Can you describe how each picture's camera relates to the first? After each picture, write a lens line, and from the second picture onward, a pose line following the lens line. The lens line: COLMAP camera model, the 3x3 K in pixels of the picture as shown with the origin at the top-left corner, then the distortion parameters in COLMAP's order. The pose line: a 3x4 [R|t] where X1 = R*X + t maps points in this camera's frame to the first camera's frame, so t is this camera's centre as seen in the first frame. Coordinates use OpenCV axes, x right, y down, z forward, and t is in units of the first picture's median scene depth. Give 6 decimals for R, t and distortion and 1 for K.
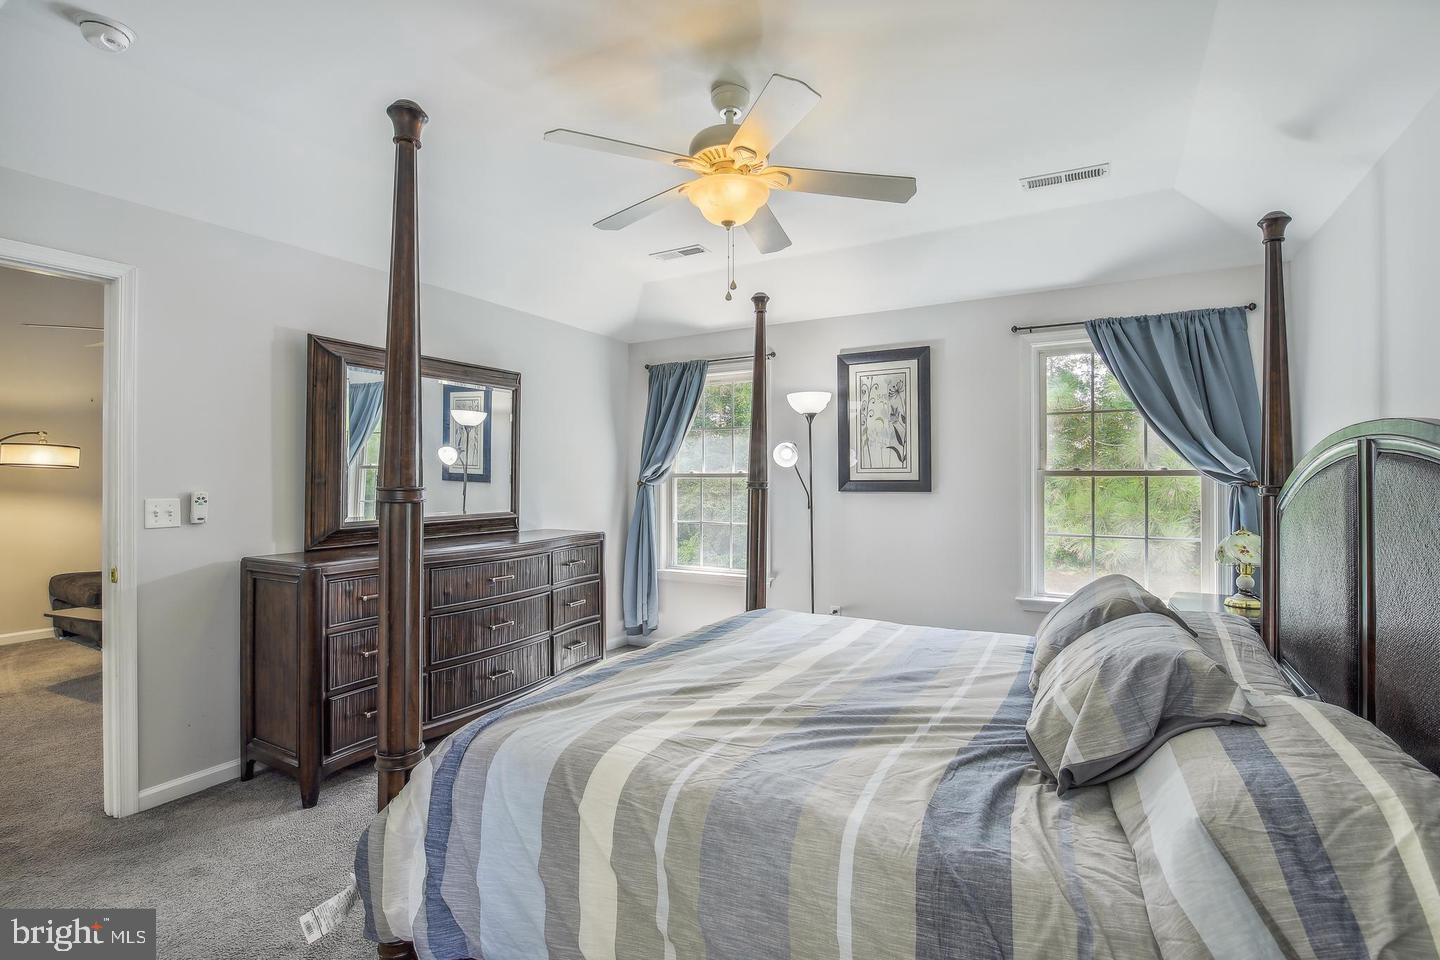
lens RADIAL K [[635.5, 0, 716.3], [0, 635.5, 474.3], [0, 0, 1]] dist [0.012944, -0.004073]
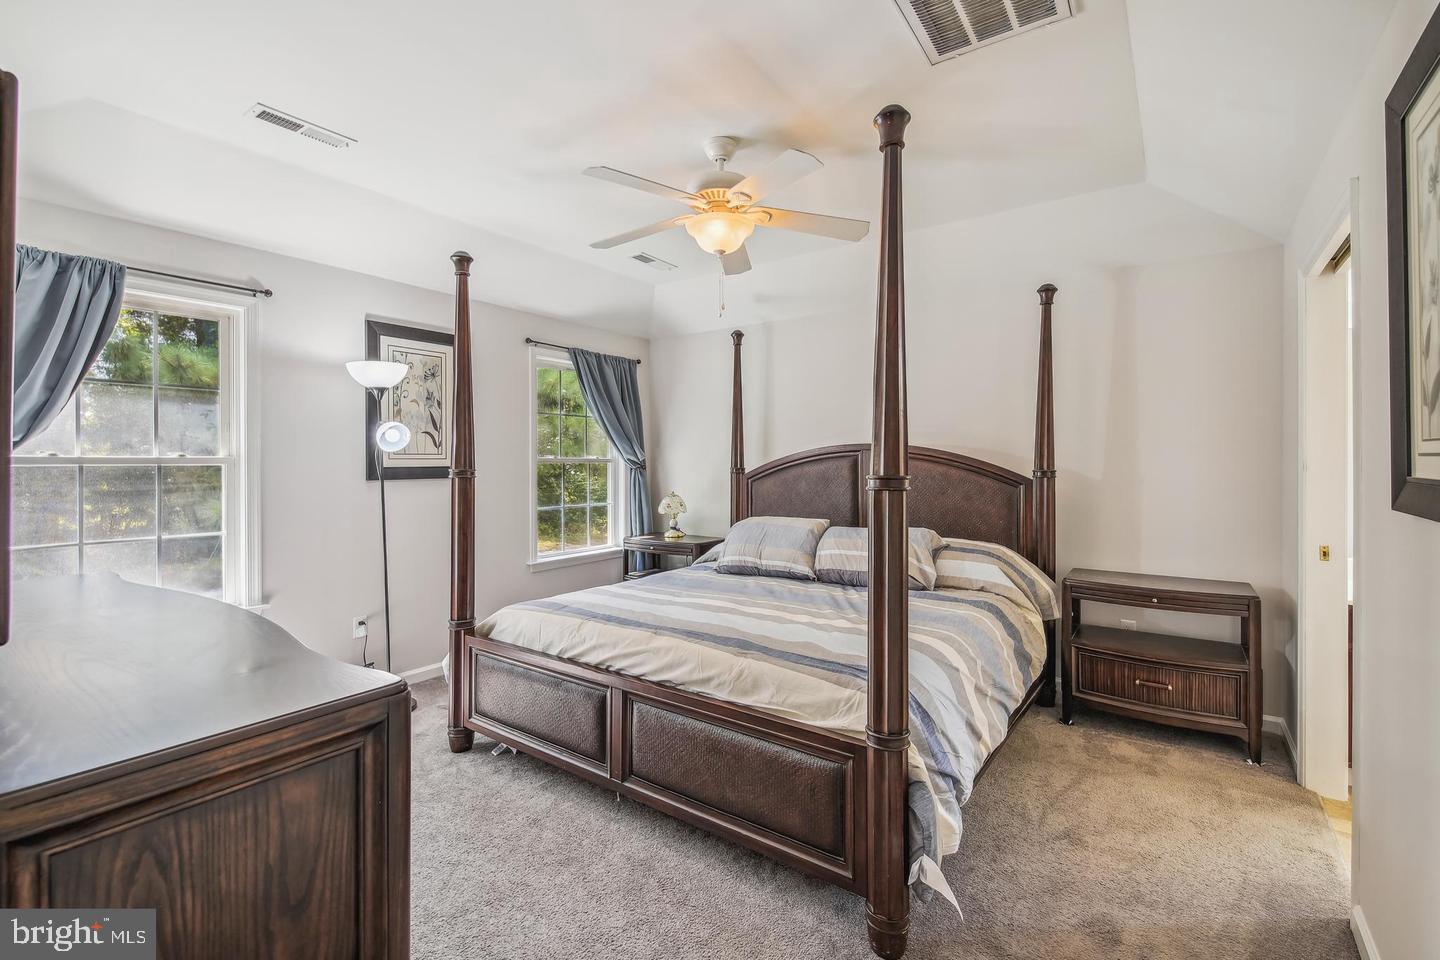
lens RADIAL K [[635.5, 0, 709.1], [0, 635.5, 468.7], [0, 0, 1]] dist [0.012944, -0.004073]
pose [[0.130735, -0.014908, 0.991305, -0.623283], [-0.002852, 0.999877, 0.015413, -0.004169], [-0.991413, -0.004842, 0.130677, 0.460250]]
